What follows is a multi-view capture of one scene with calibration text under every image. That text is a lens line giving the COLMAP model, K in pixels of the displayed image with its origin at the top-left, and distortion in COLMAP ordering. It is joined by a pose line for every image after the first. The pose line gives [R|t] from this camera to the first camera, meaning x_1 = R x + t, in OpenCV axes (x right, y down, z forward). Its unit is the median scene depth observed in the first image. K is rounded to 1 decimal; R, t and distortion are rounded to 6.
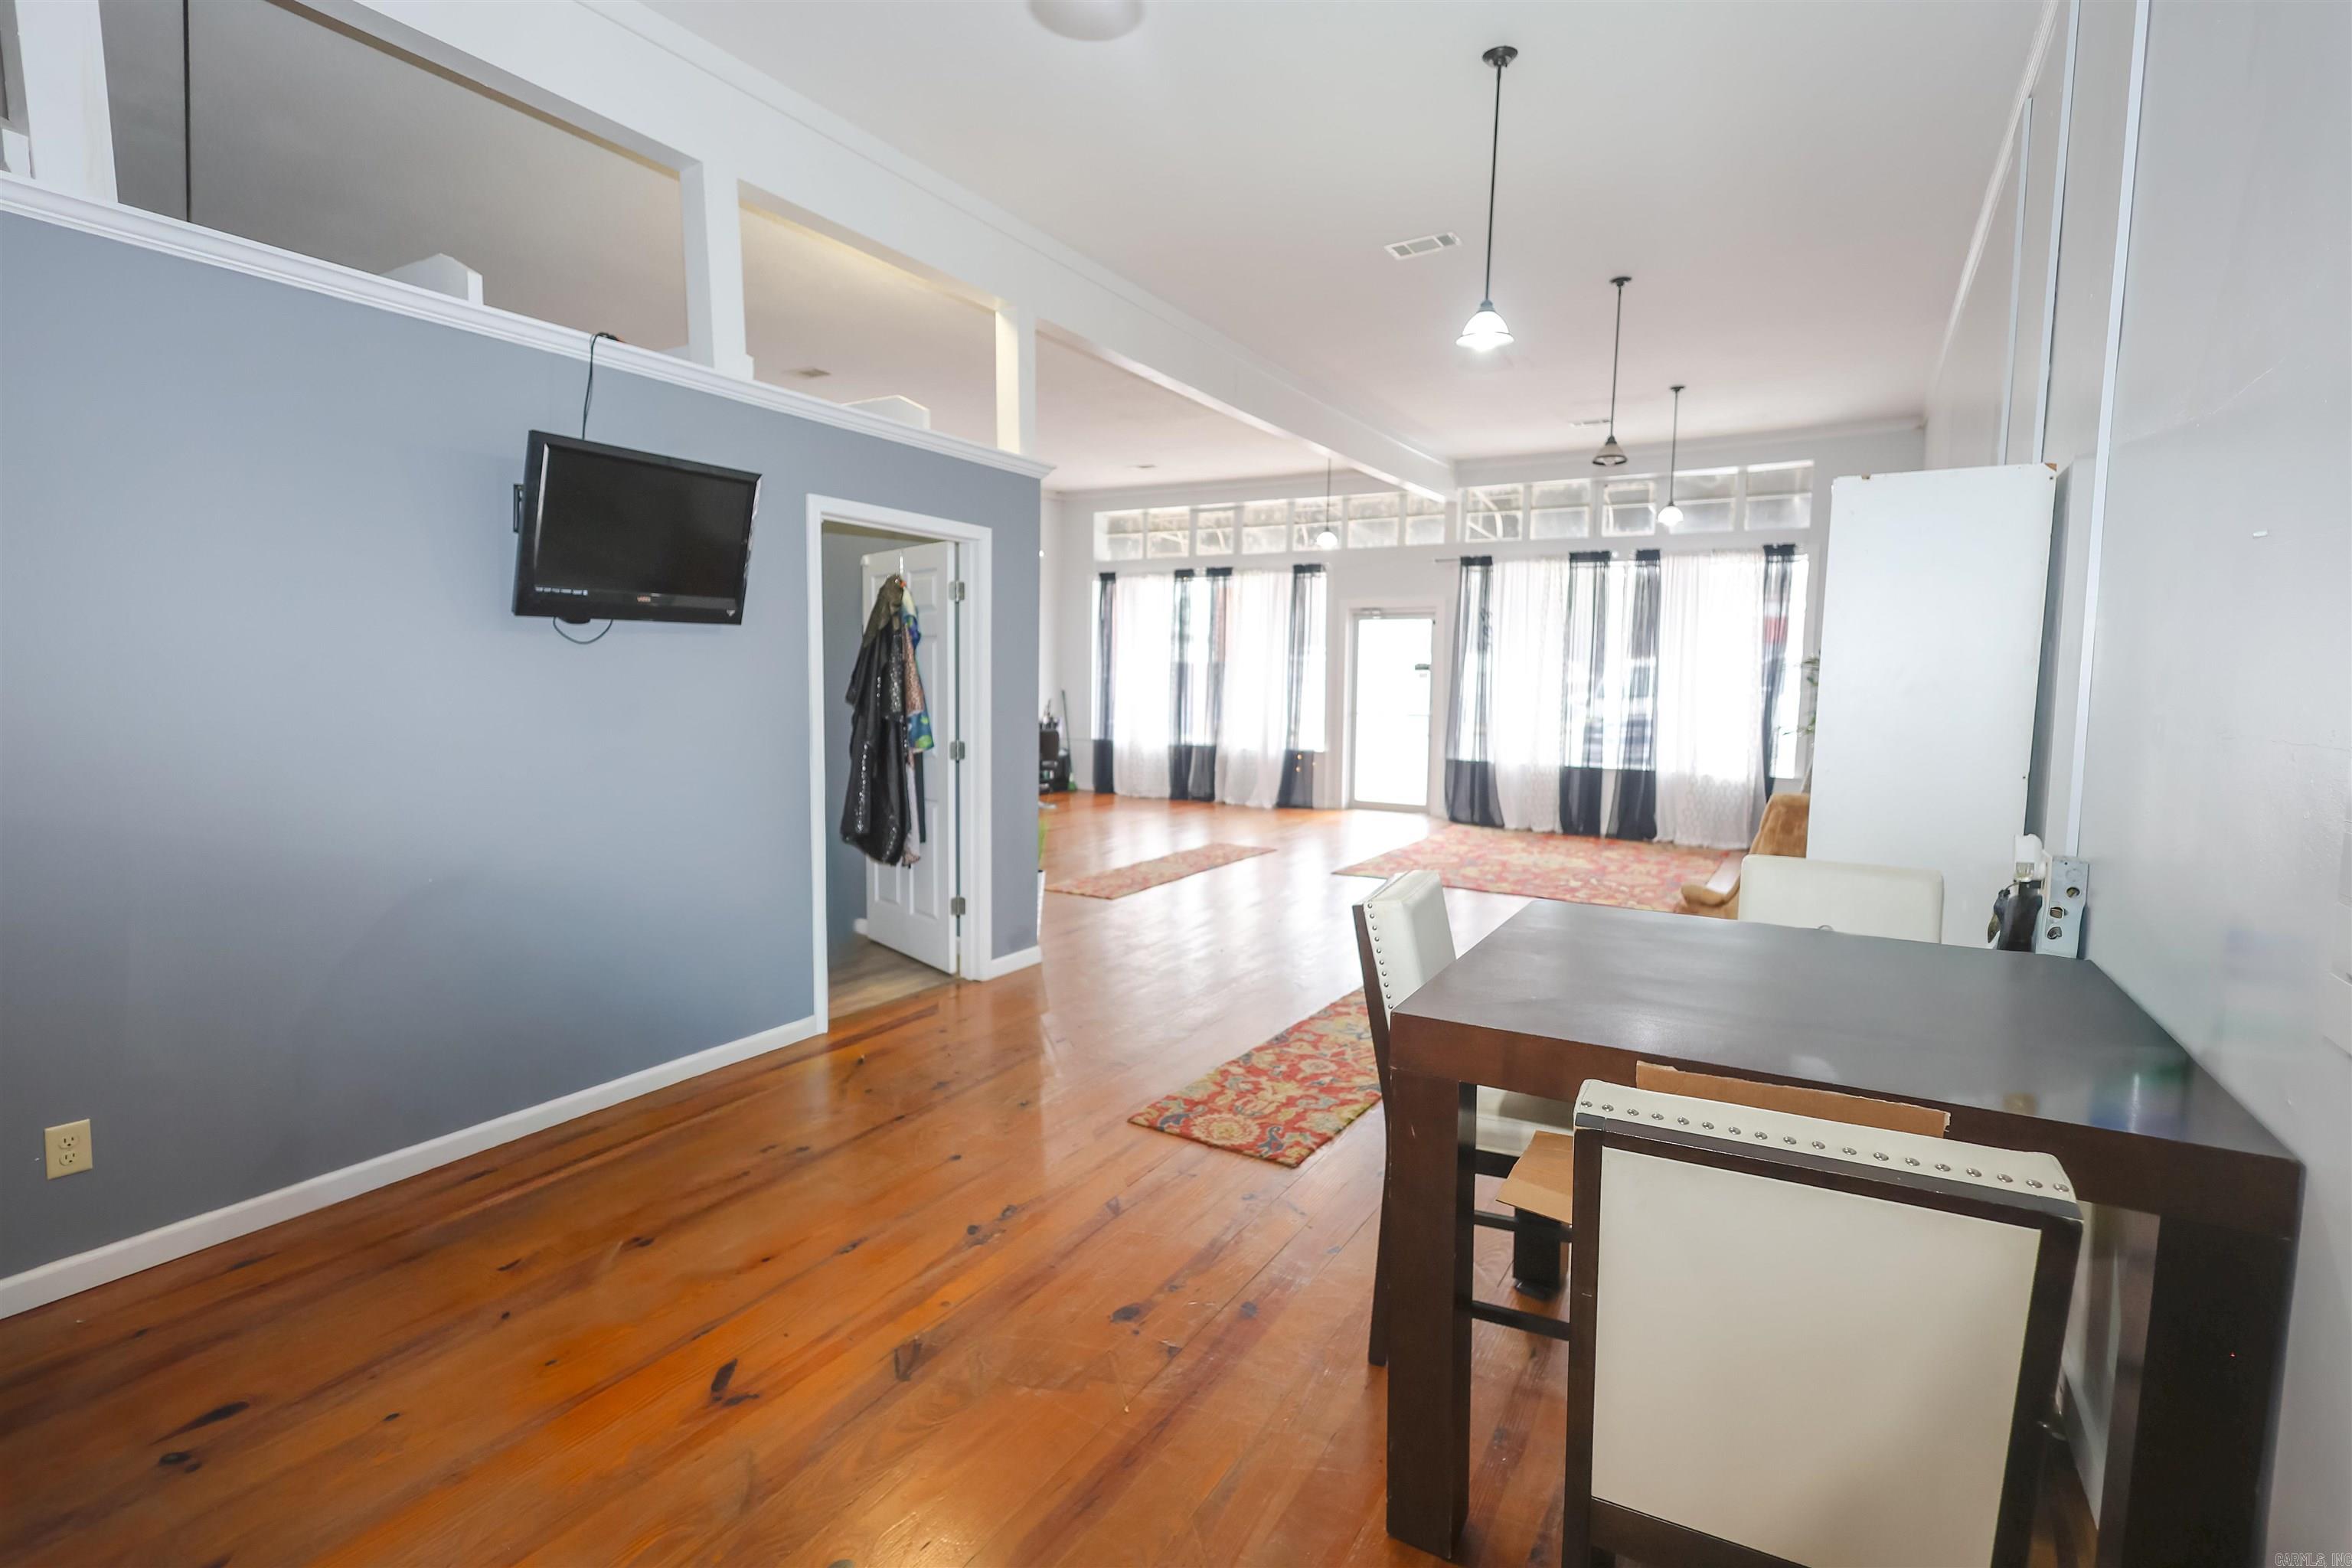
lens RADIAL K [[1085.5, 0, 1169.0], [0, 1085.5, 783.4], [0, 0, 1]] dist [-0.000925, 0.000535]
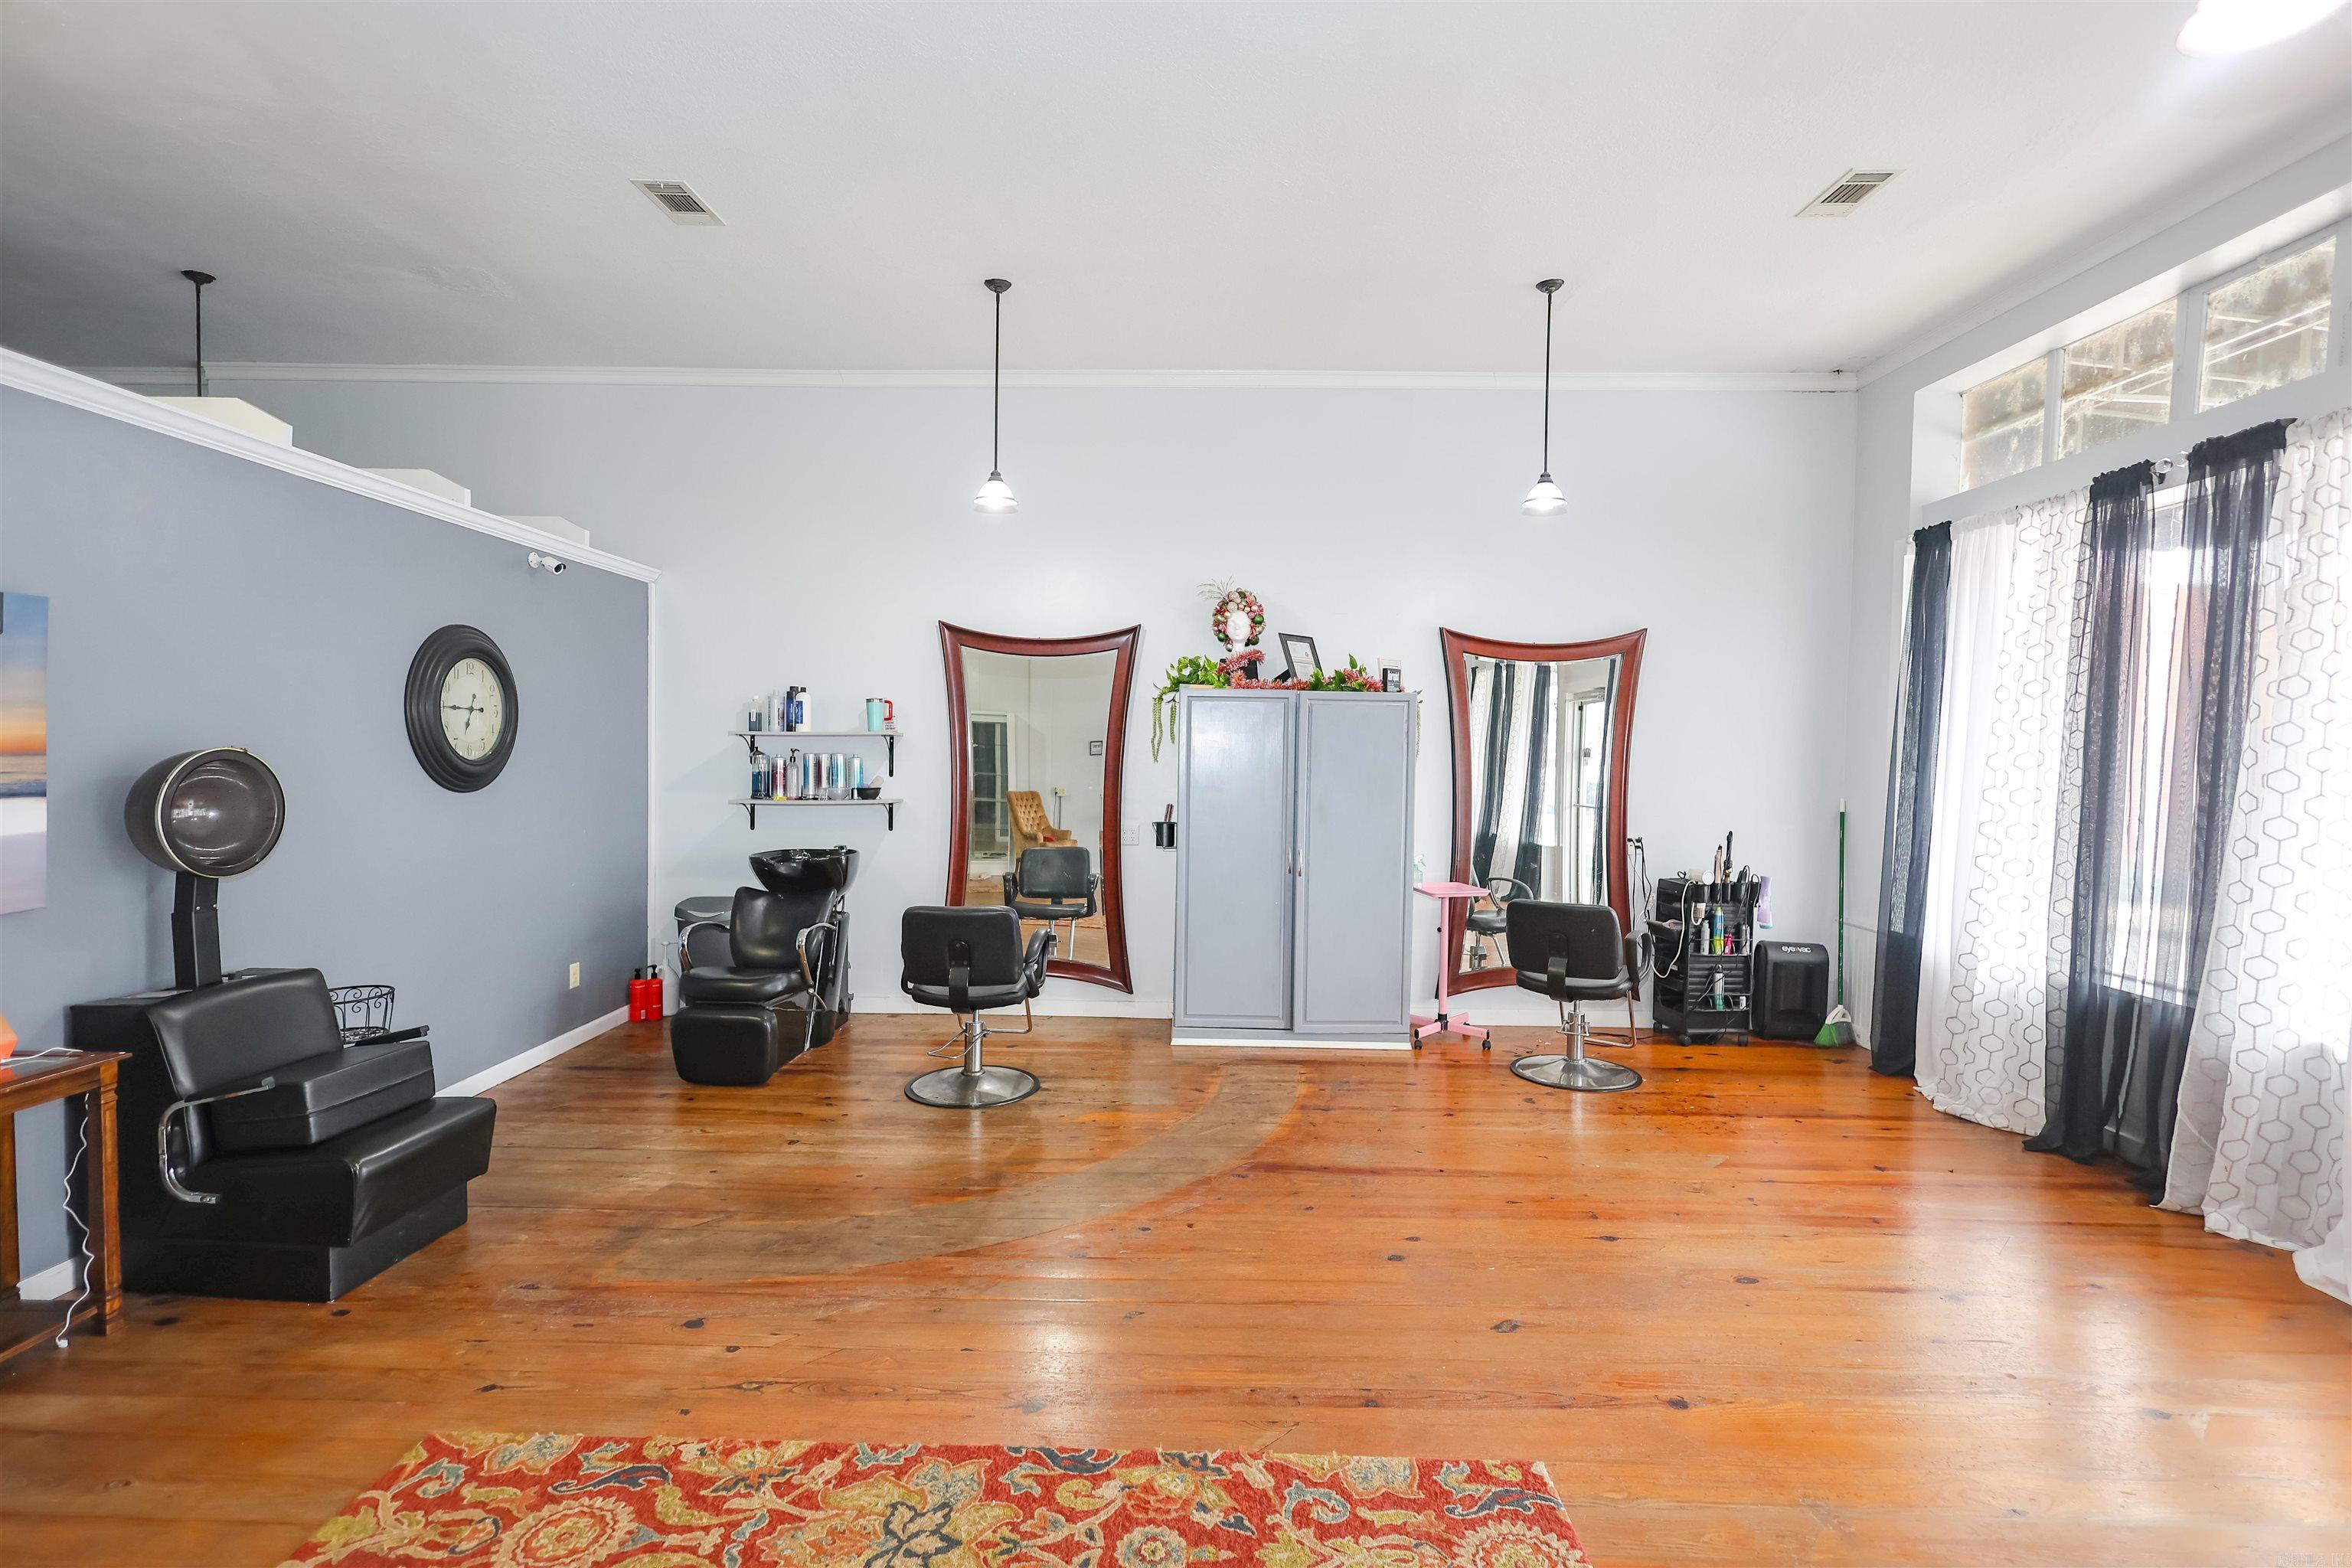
lens RADIAL K [[1085.5, 0, 1172.7], [0, 1085.5, 785.4], [0, 0, 1]] dist [-0.000925, 0.000535]
pose [[0.509297, 0.021887, -0.860312, 0.165819], [-0.096446, 0.994831, -0.031786, -0.065731], [0.855169, 0.099162, 0.508775, 0.629279]]
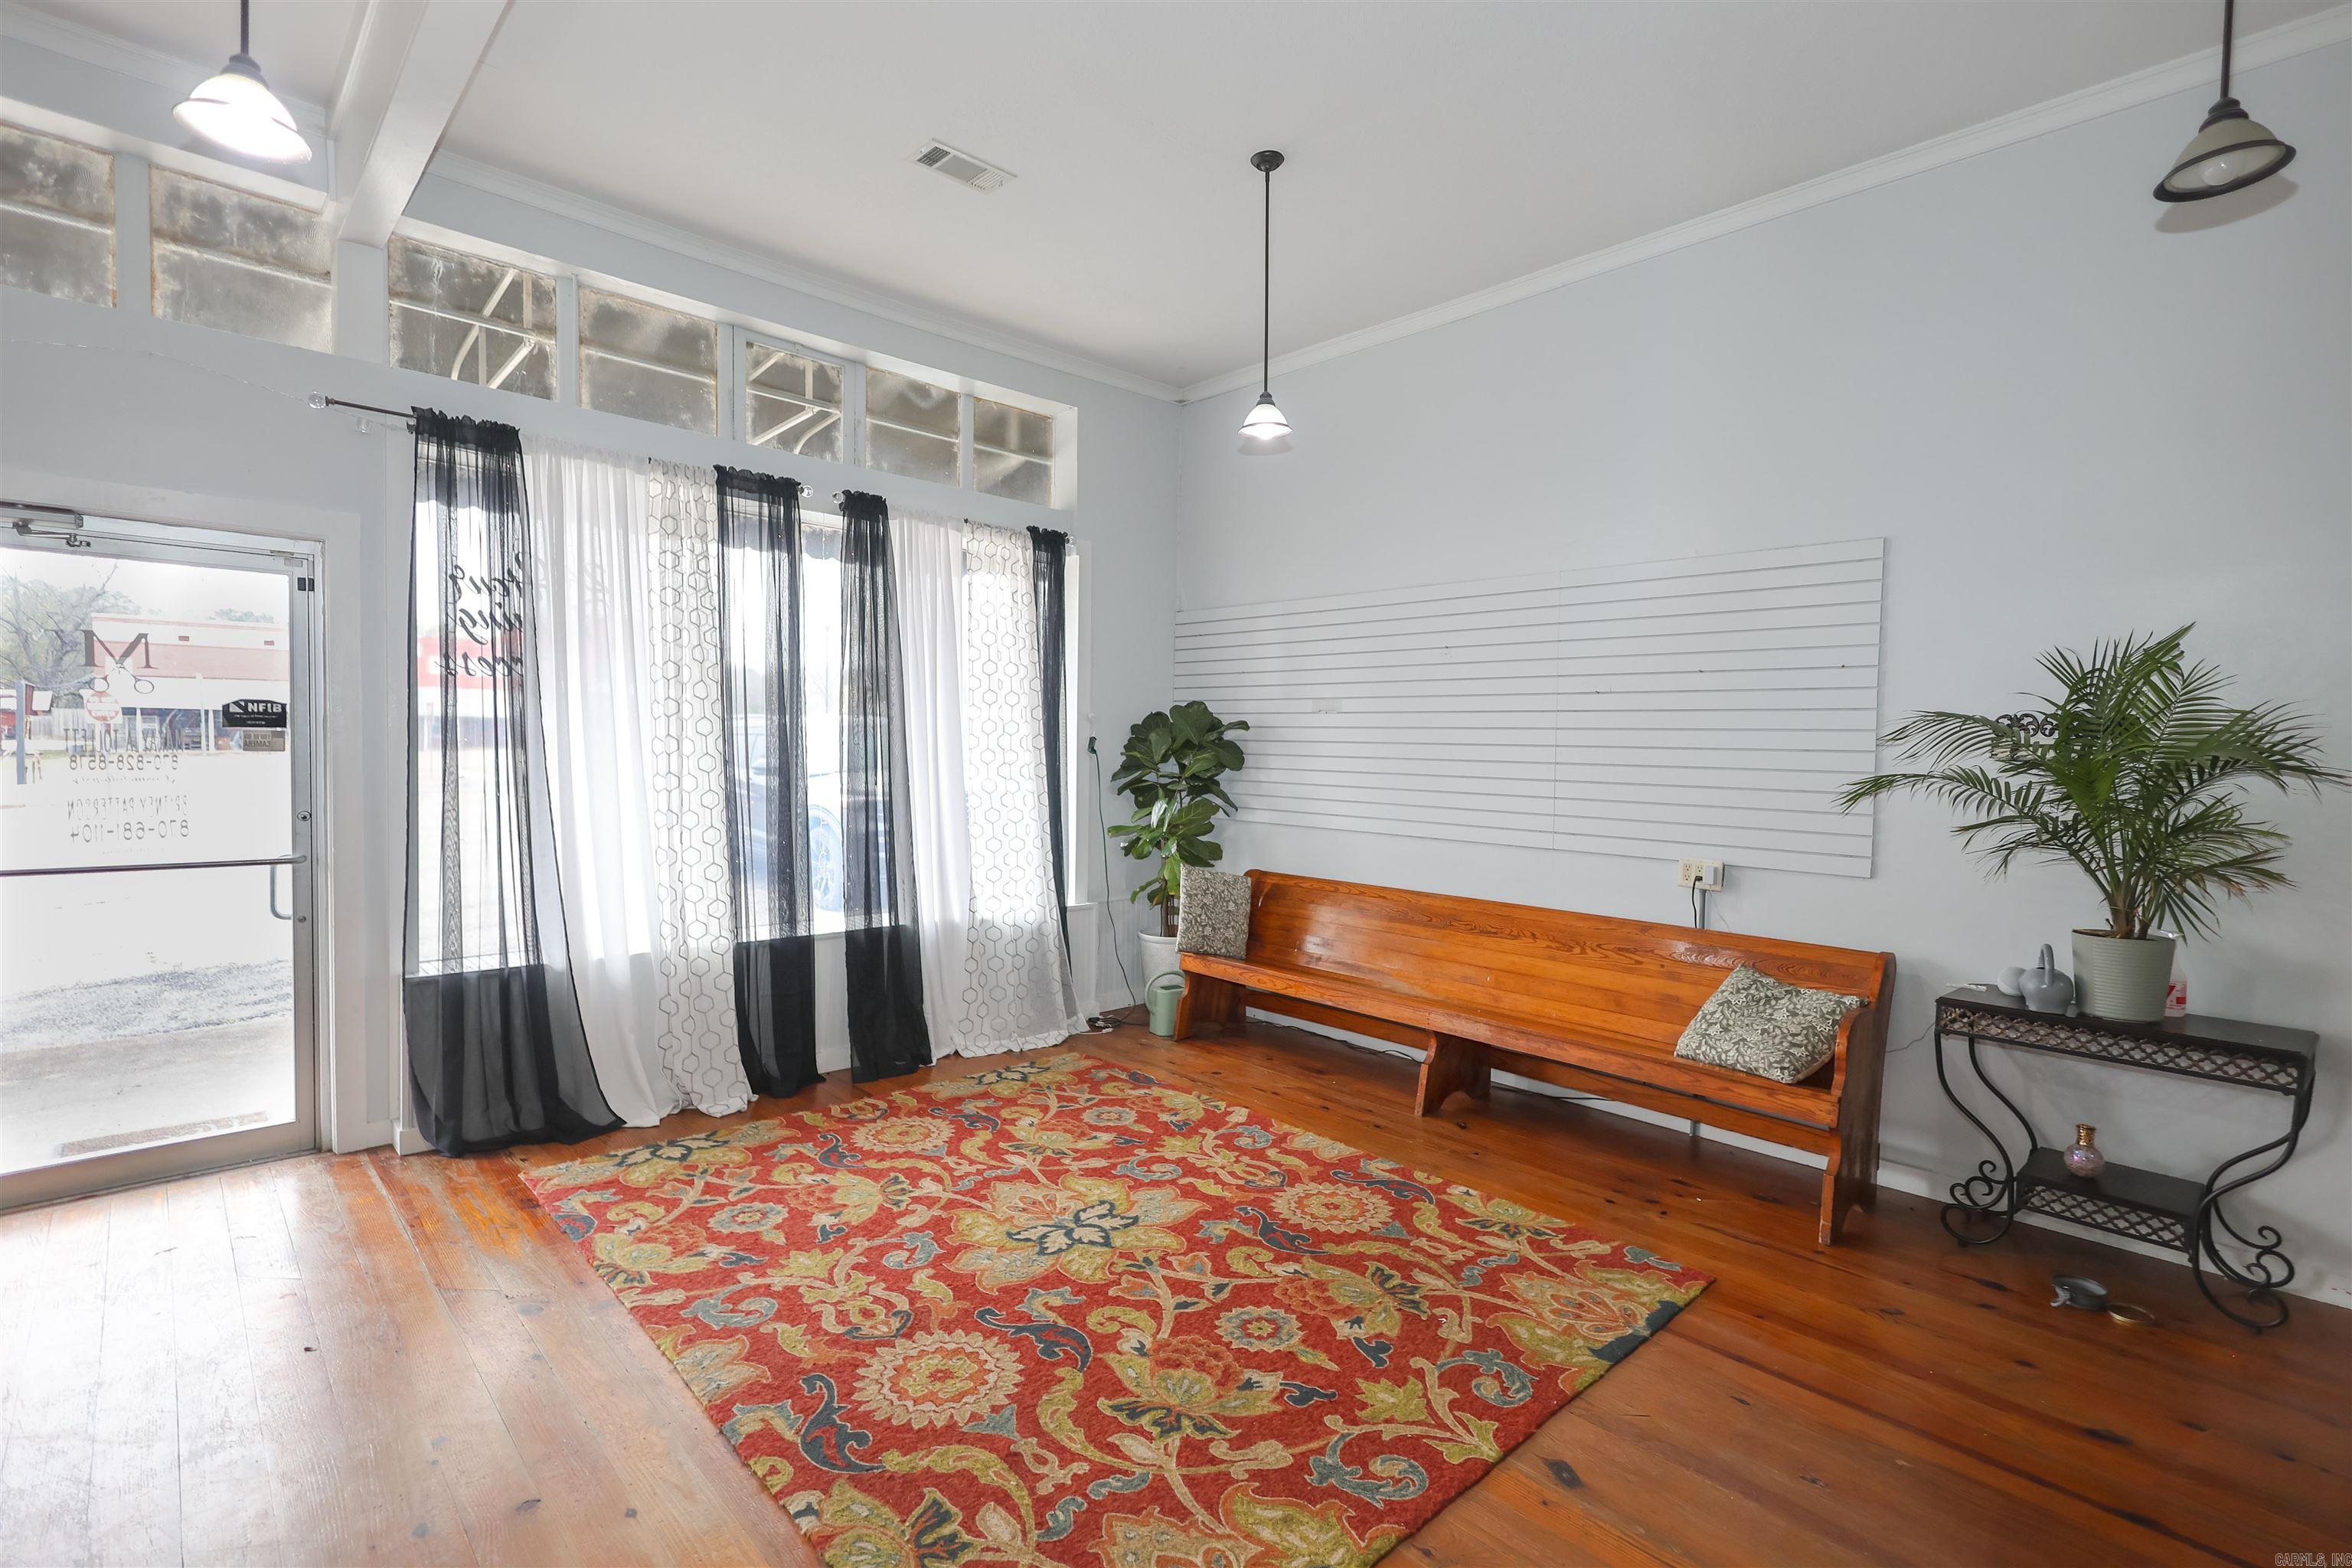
lens RADIAL K [[1085.5, 0, 1174.4], [0, 1085.5, 786.2], [0, 0, 1]] dist [-0.000925, 0.000535]
pose [[0.257078, -0.044490, 0.965366, -0.014942], [0.080679, 0.996441, 0.024437, -0.069407], [-0.963017, 0.071603, 0.259752, 0.630787]]
